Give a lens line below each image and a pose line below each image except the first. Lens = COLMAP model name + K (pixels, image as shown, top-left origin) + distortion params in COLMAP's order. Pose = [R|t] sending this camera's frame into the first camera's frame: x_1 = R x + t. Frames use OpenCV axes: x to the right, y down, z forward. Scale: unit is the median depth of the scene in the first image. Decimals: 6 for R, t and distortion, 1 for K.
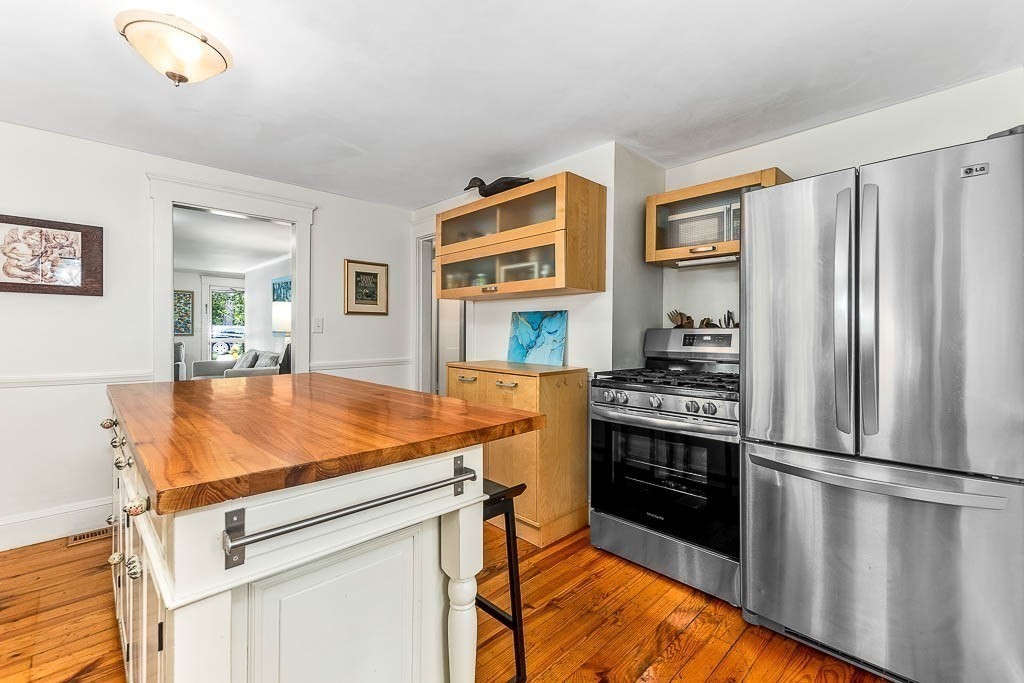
lens RADIAL K [[444.4, 0, 512.0], [0, 444.4, 336.6], [0, 0, 1]] dist [0.003773, 0.000520]
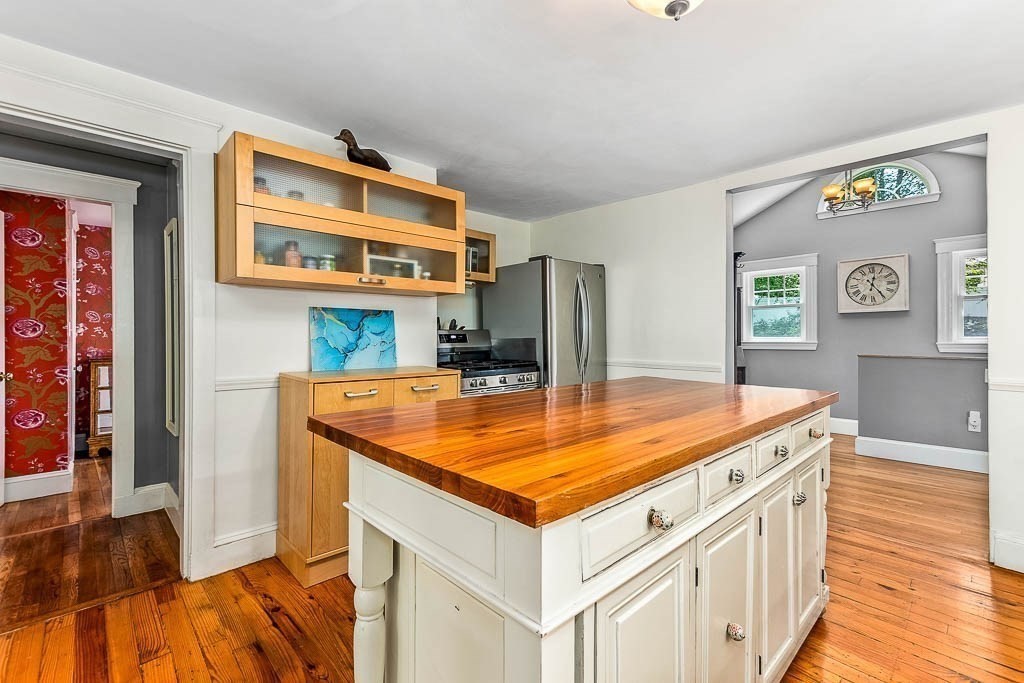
lens RADIAL K [[444.4, 0, 510.6], [0, 444.4, 336.5], [0, 0, 1]] dist [0.003773, 0.000520]
pose [[0.017857, -0.010198, 0.999789, -0.837933], [0.005620, 0.999933, 0.010099, -0.010110], [-0.999825, 0.005438, 0.017913, 0.702816]]
